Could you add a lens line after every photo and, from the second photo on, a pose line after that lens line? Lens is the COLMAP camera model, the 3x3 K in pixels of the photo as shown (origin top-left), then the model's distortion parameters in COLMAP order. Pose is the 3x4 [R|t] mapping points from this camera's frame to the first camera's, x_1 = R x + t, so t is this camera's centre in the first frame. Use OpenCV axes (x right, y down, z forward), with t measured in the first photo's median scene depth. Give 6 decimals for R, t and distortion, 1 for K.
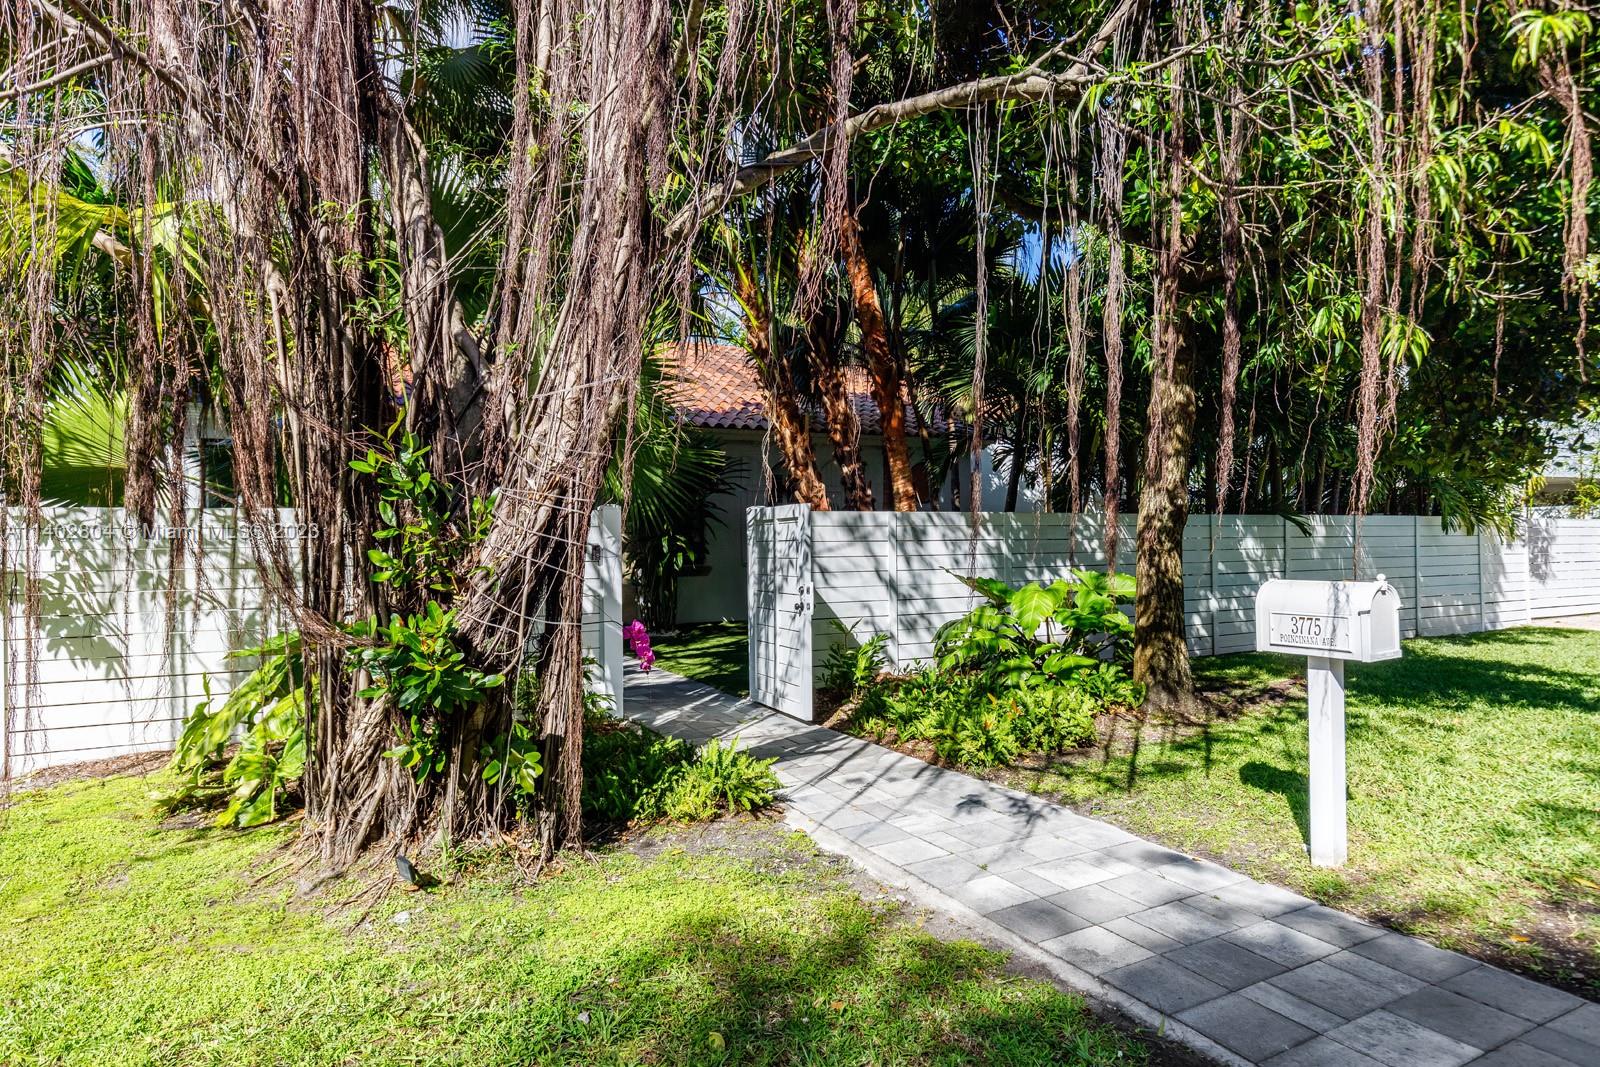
lens RADIAL K [[964.7, 0, 800.1], [0, 964.7, 533.6], [0, 0, 1]] dist [-0.003805, -0.000875]
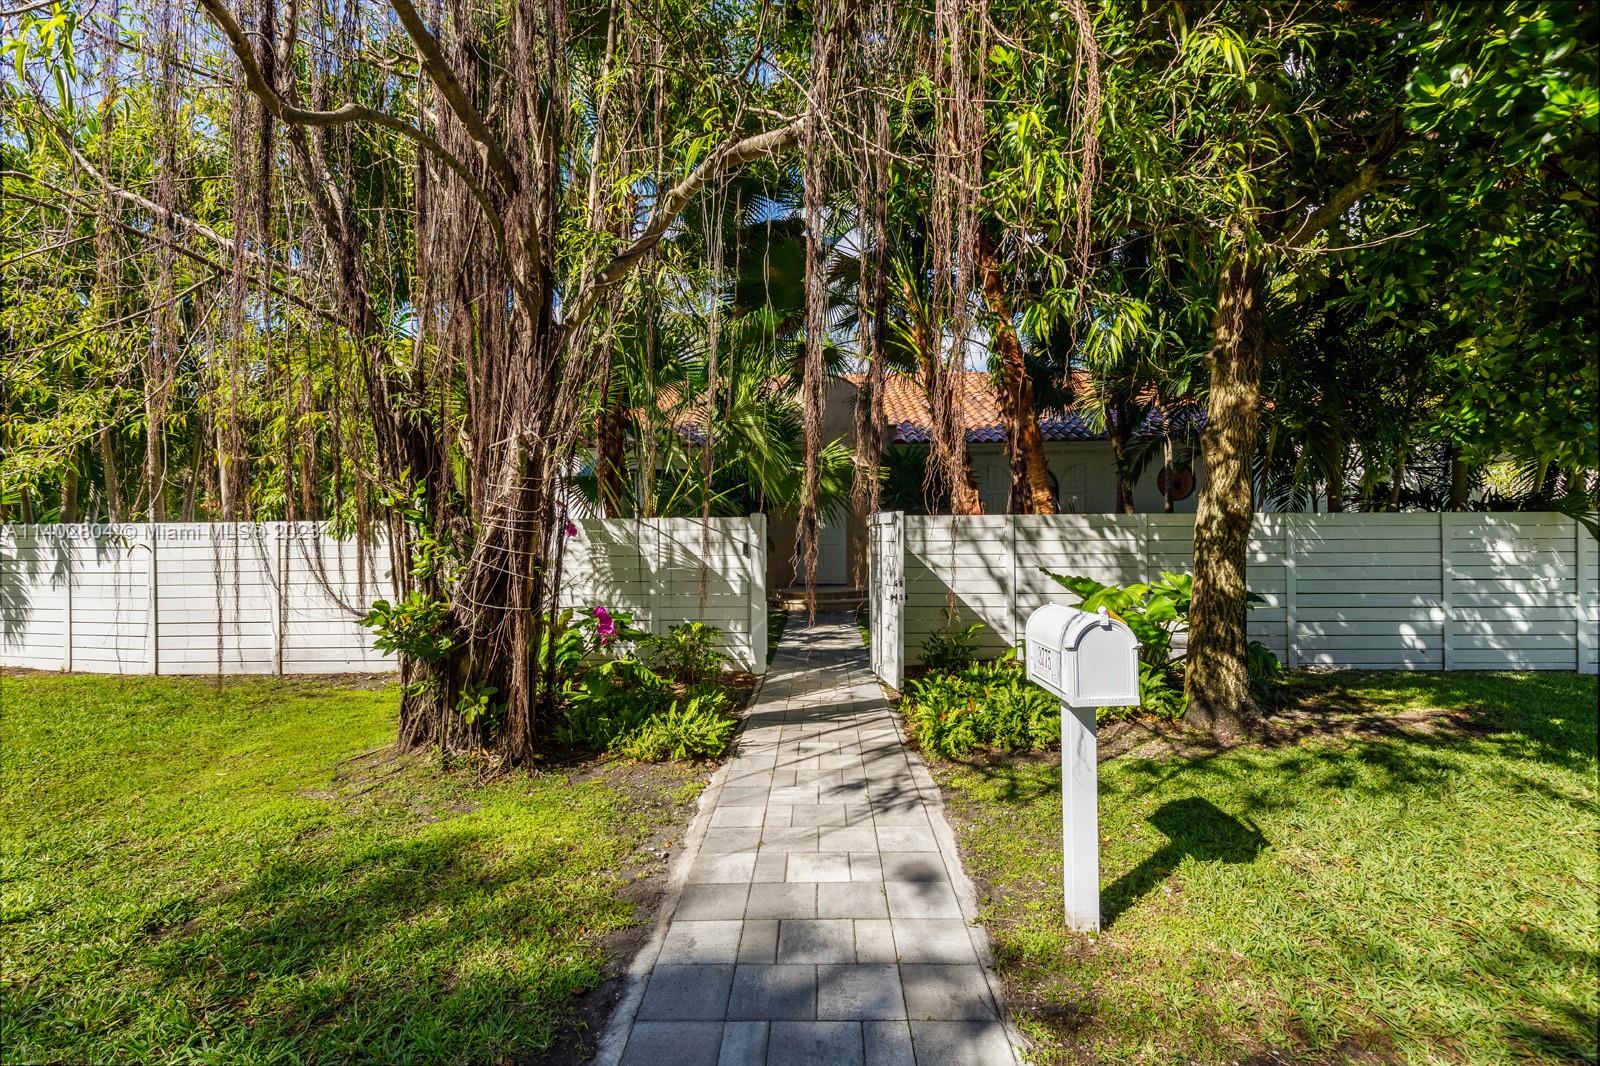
lens RADIAL K [[737.9, 0, 801.9], [0, 737.9, 532.7], [0, 0, 1]] dist [0.004996, 0.000139]
pose [[0.866795, 0.012058, -0.498519, 0.515708], [-0.002443, 0.999798, 0.019936, -0.031680], [0.498658, -0.016063, 0.866650, 0.210637]]
